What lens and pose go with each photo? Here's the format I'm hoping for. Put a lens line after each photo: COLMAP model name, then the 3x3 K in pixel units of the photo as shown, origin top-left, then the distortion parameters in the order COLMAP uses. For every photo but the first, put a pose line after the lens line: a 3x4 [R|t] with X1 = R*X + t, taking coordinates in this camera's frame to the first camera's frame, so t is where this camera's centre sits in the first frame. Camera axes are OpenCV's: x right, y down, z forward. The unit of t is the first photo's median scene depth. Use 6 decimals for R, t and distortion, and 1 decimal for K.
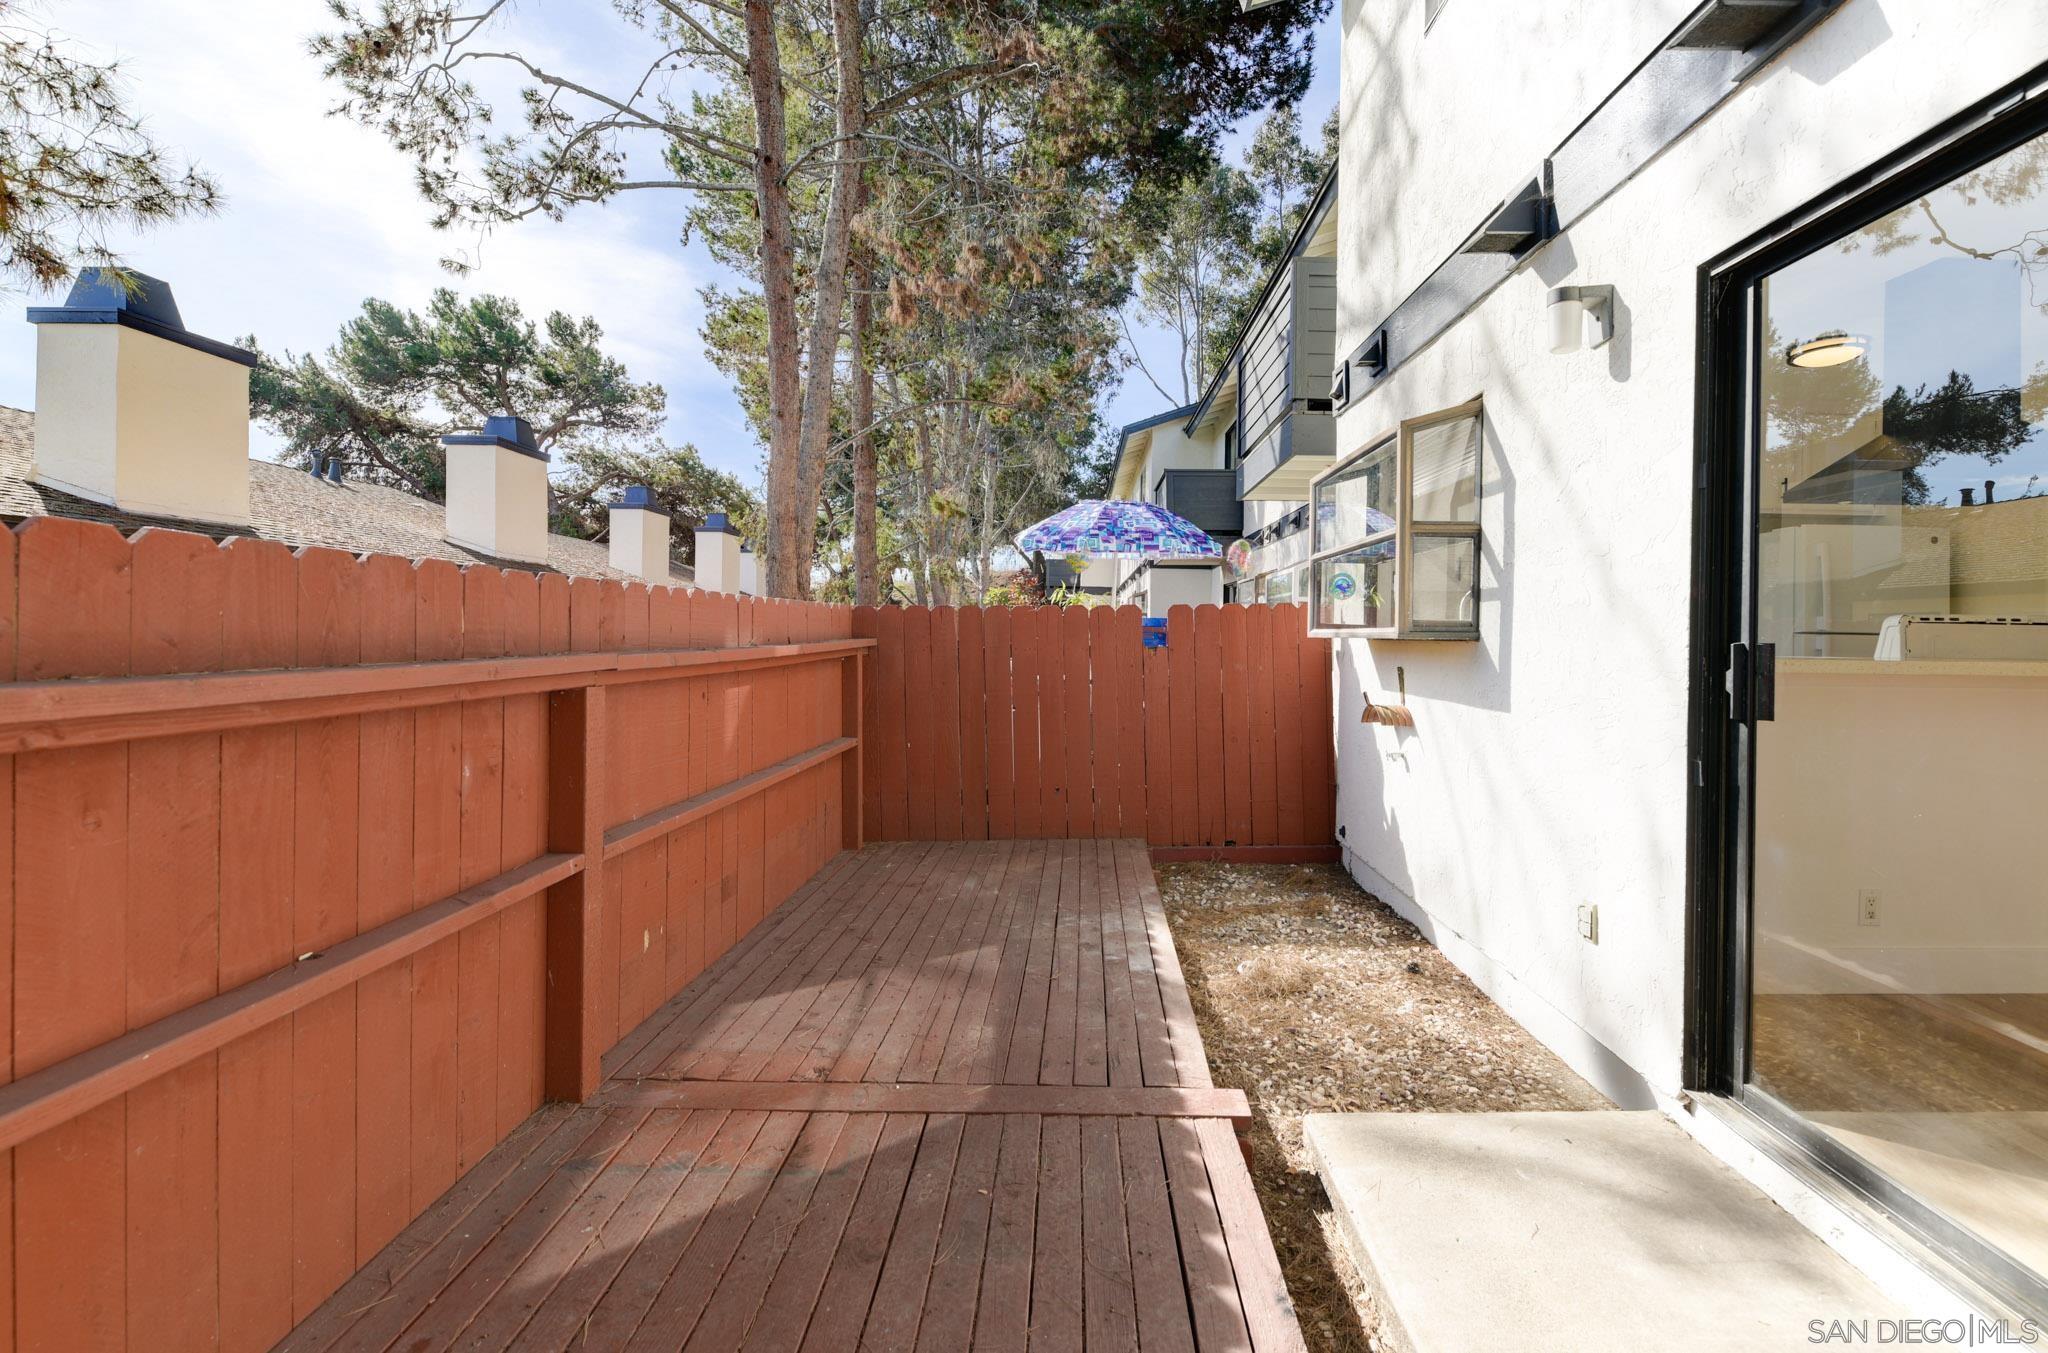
lens RADIAL K [[936.2, 0, 1089.0], [0, 936.2, 638.2], [0, 0, 1]] dist [0.015772, -0.015206]
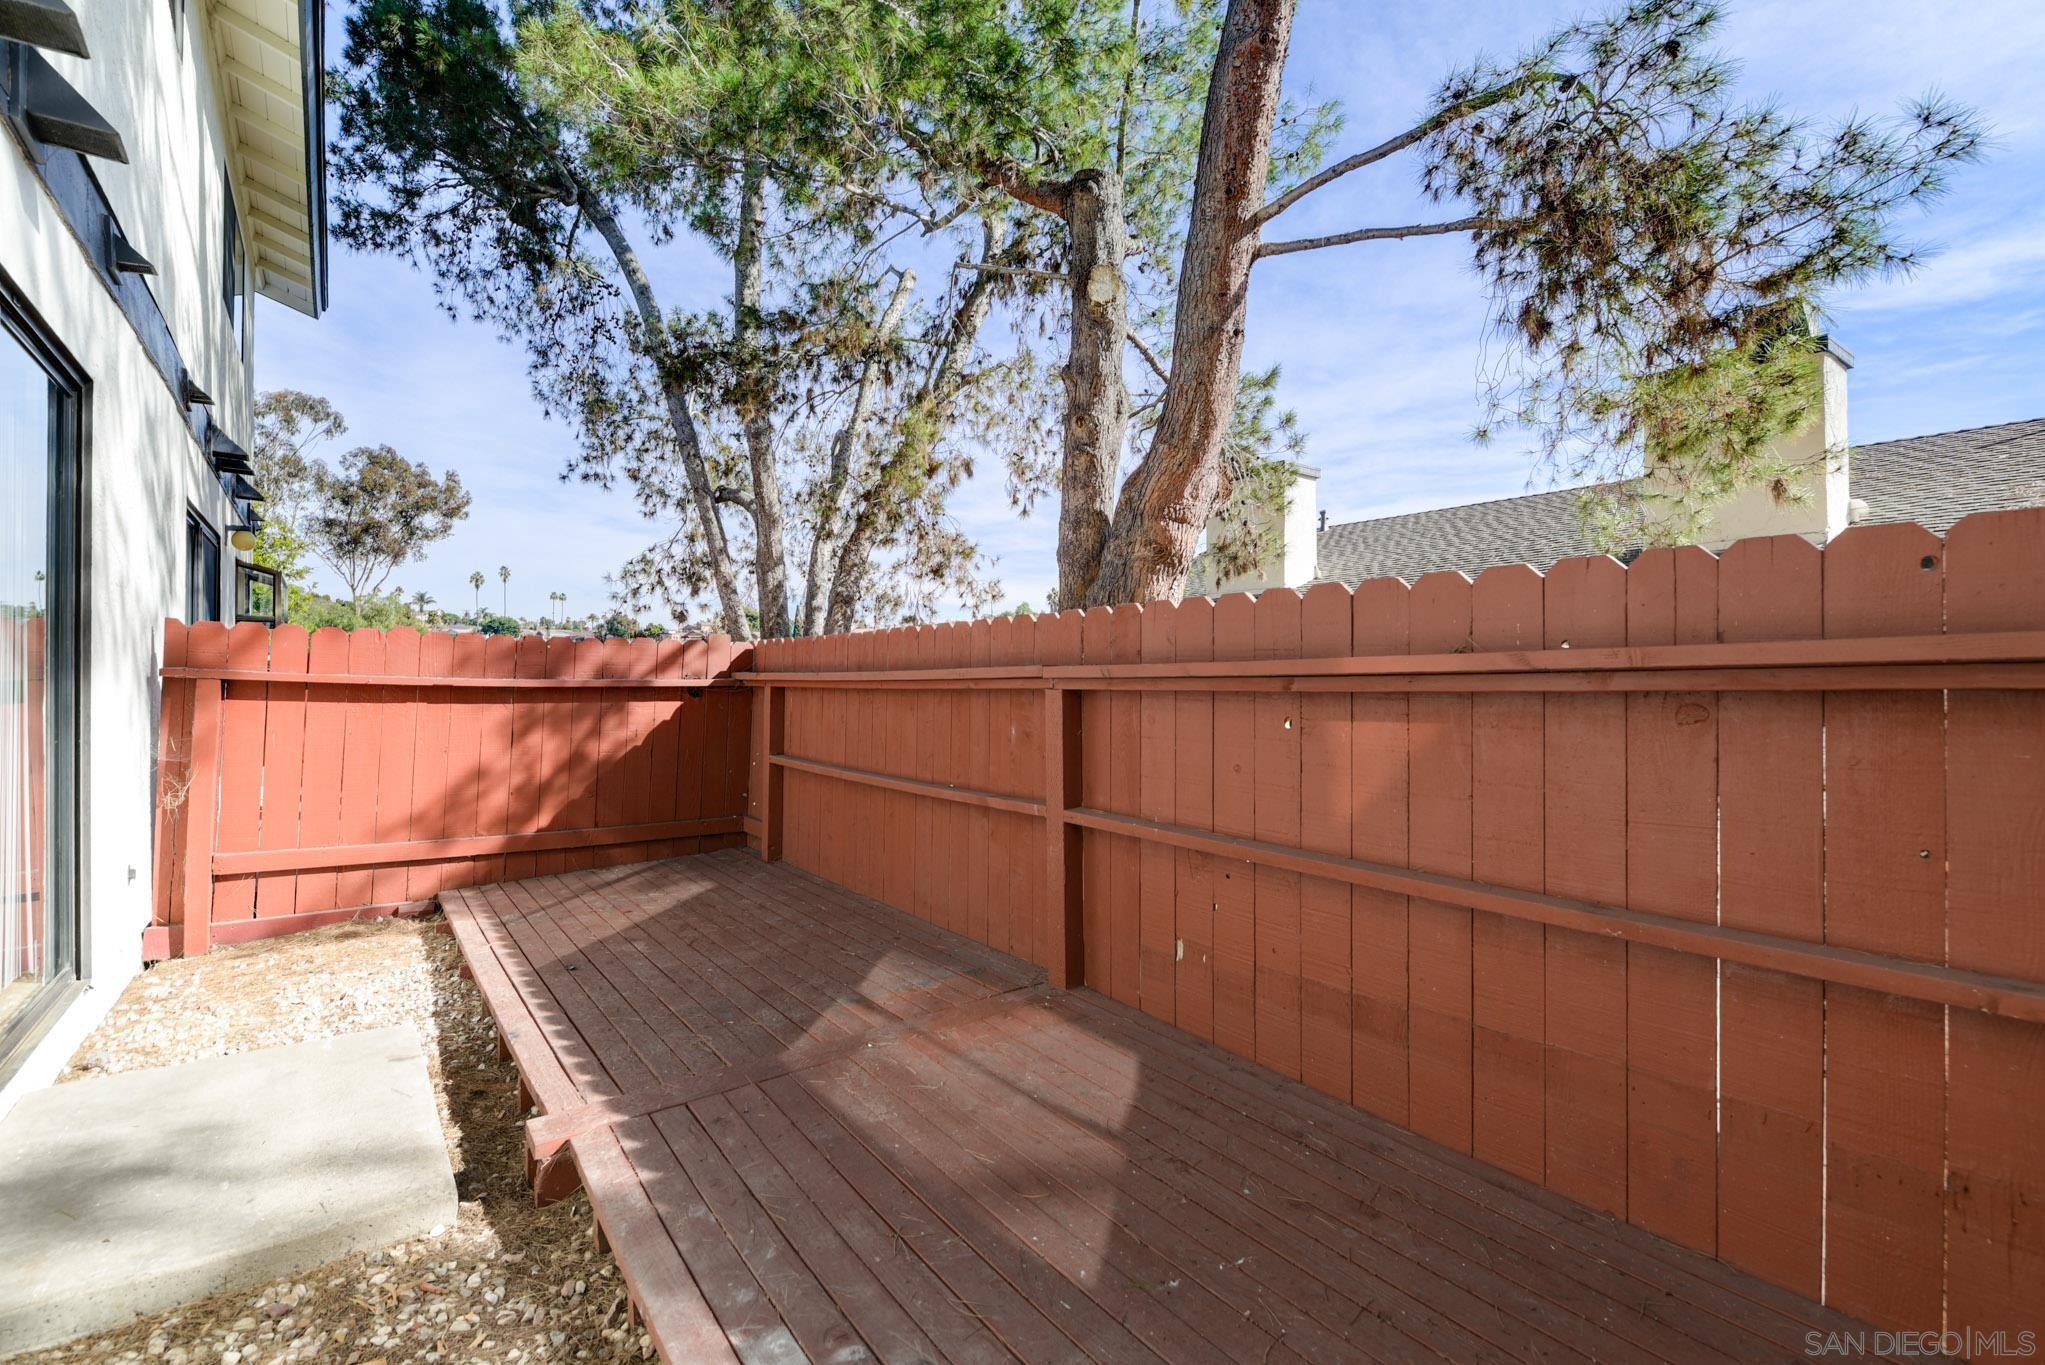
lens RADIAL K [[907.7, 0, 956.2], [0, 907.7, 673.5], [0, 0, 1]] dist [-0.000241, -0.000363]
pose [[-0.837300, -0.008192, -0.546683, 0.184218], [-0.004970, 0.999960, -0.007373, 0.022751], [0.546722, -0.003456, -0.837307, 1.177360]]
